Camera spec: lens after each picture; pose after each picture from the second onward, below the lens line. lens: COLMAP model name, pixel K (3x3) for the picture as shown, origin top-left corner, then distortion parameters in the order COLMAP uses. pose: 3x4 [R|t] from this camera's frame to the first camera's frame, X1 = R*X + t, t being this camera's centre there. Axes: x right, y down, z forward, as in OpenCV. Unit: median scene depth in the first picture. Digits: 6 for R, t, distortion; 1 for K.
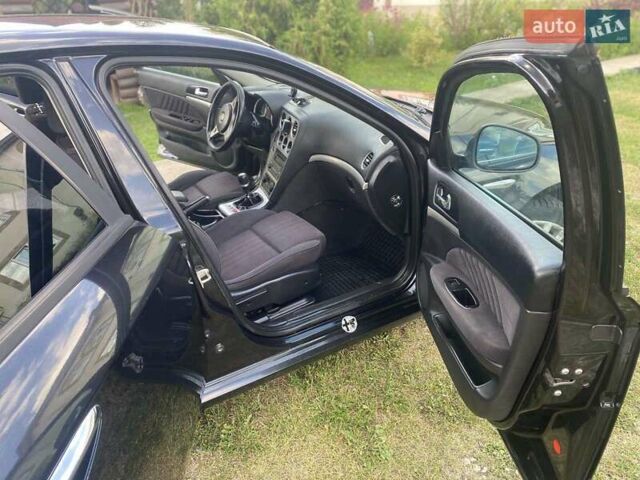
lens RADIAL K [[488.0, 0, 324.0], [0, 488.0, 237.3], [0, 0, 1]] dist [0.038280, -0.058634]
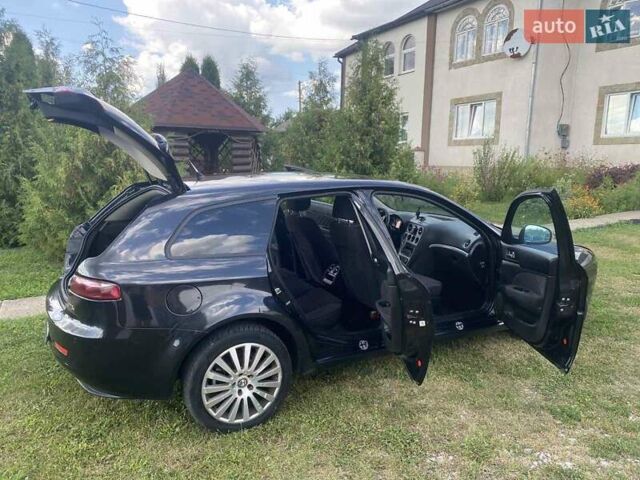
lens RADIAL K [[493.2, 0, 328.7], [0, 493.2, 237.1], [0, 0, 1]] dist [0.023792, -0.011324]
pose [[0.997965, 0.049497, -0.040205, -0.405333], [-0.058793, 0.958339, -0.279518, 0.424732], [0.024695, 0.281312, 0.959298, -0.995839]]
